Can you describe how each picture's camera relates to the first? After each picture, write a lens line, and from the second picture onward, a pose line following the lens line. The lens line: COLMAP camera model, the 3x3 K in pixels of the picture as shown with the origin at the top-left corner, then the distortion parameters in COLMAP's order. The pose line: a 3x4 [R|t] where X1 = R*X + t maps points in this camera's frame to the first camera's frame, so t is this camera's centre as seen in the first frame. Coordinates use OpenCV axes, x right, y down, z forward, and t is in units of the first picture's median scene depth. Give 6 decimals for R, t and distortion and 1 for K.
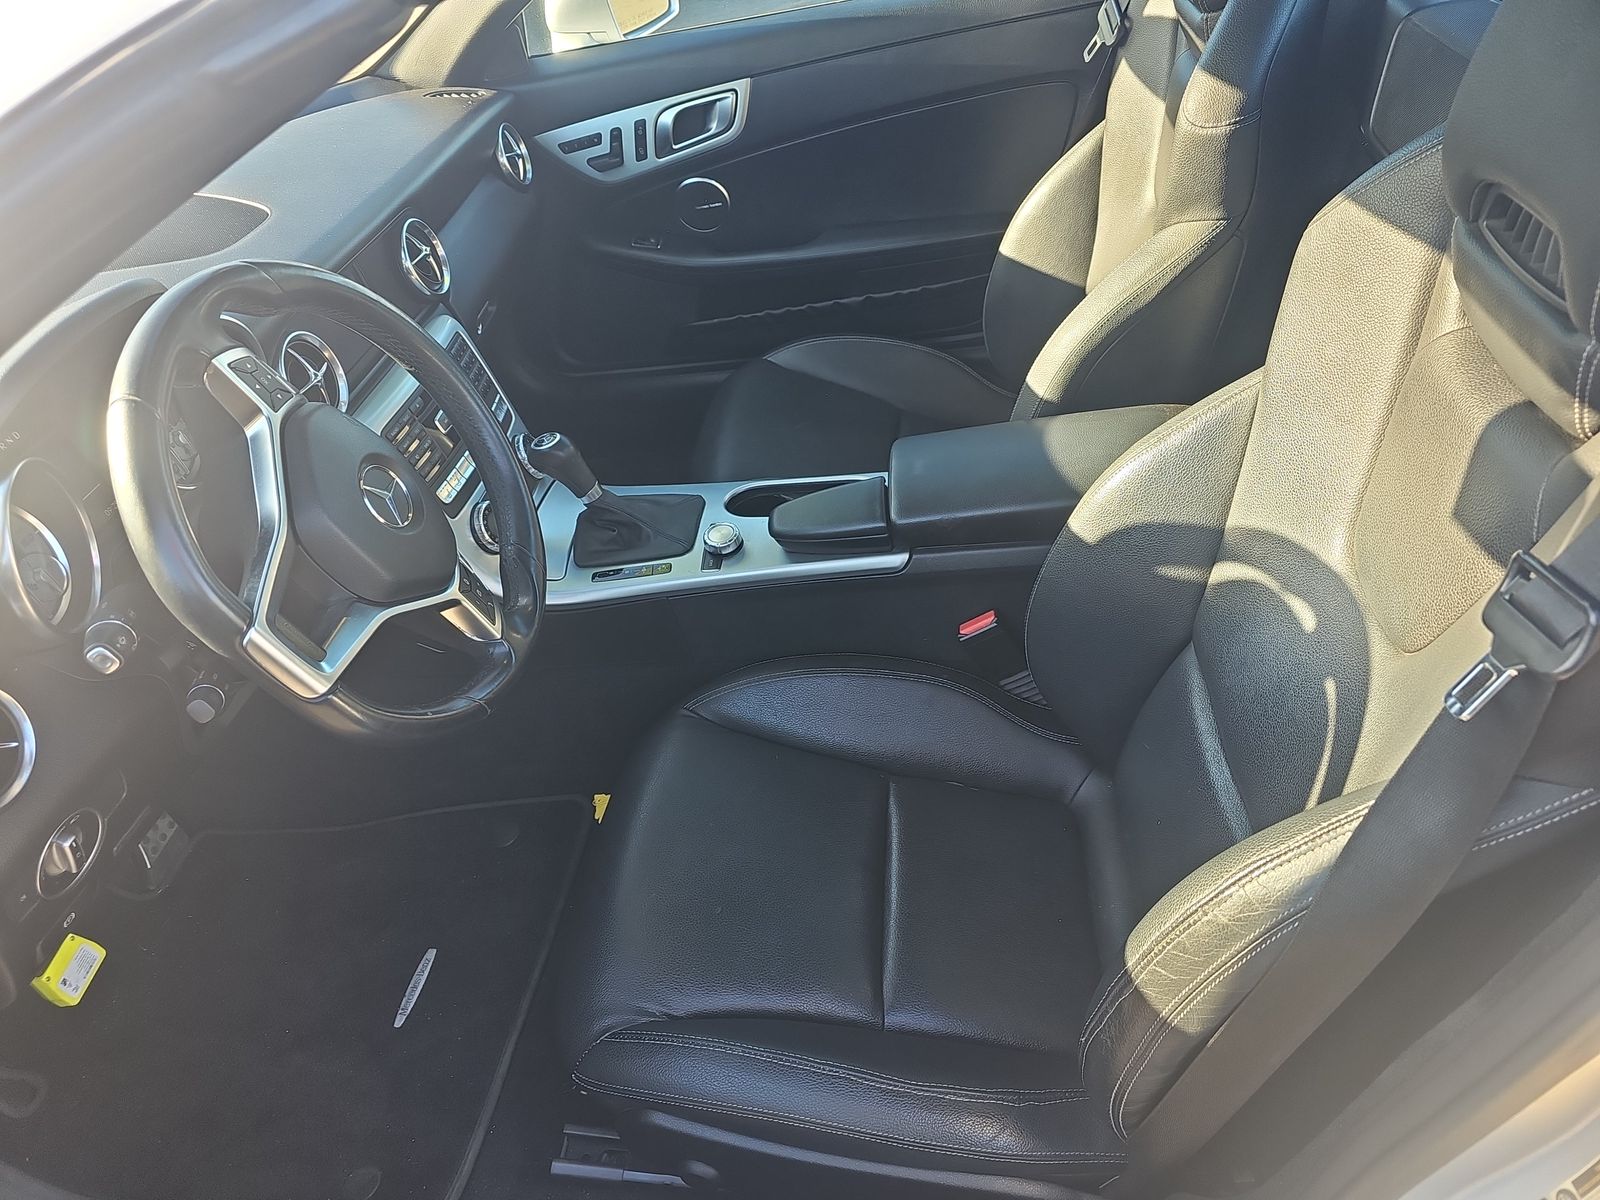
lens RADIAL K [[1069.5, 0, 789.4], [0, 1069.5, 591.2], [0, 0, 1]] dist [0.059191, -0.050607]
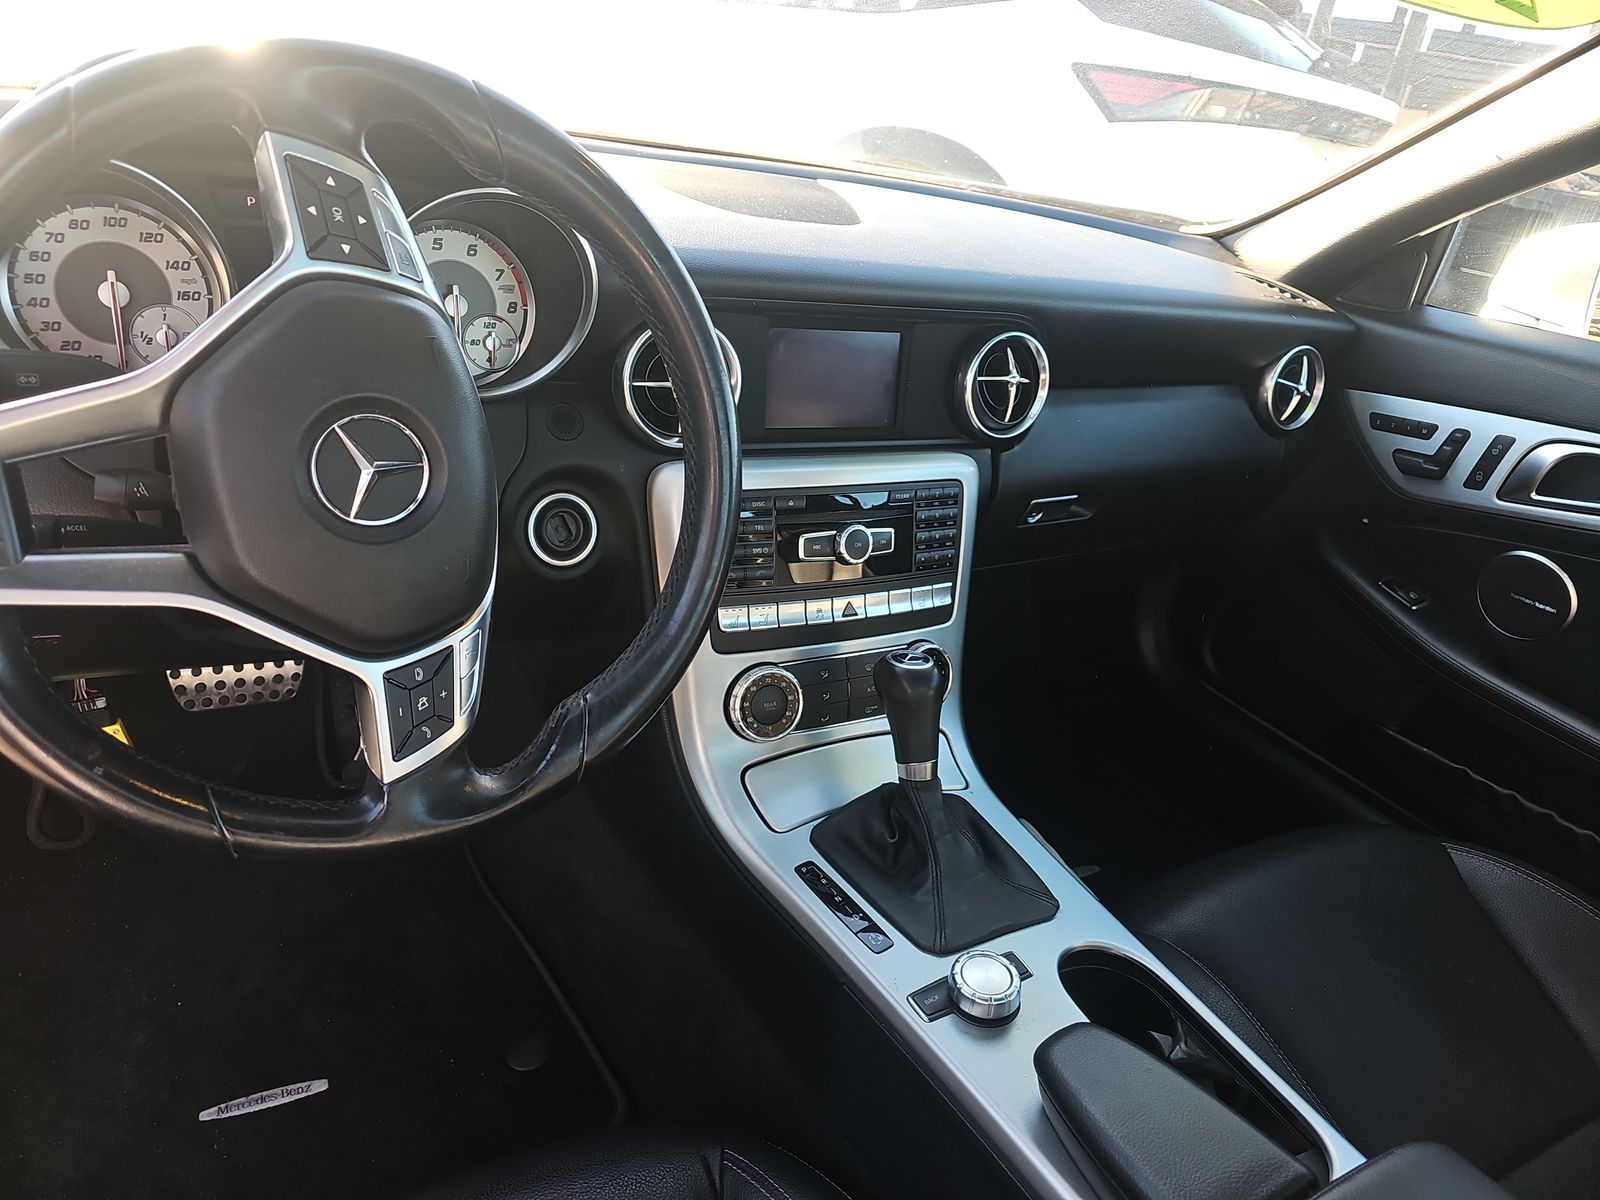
lens RADIAL K [[1069.5, 0, 789.4], [0, 1069.5, 591.2], [0, 0, 1]] dist [0.059191, -0.050607]
pose [[0.551576, 0.554196, -0.623402, 0.081345], [-0.681073, 0.730706, 0.046986, -0.112334], [0.481564, 0.398666, 0.780488, 0.335905]]
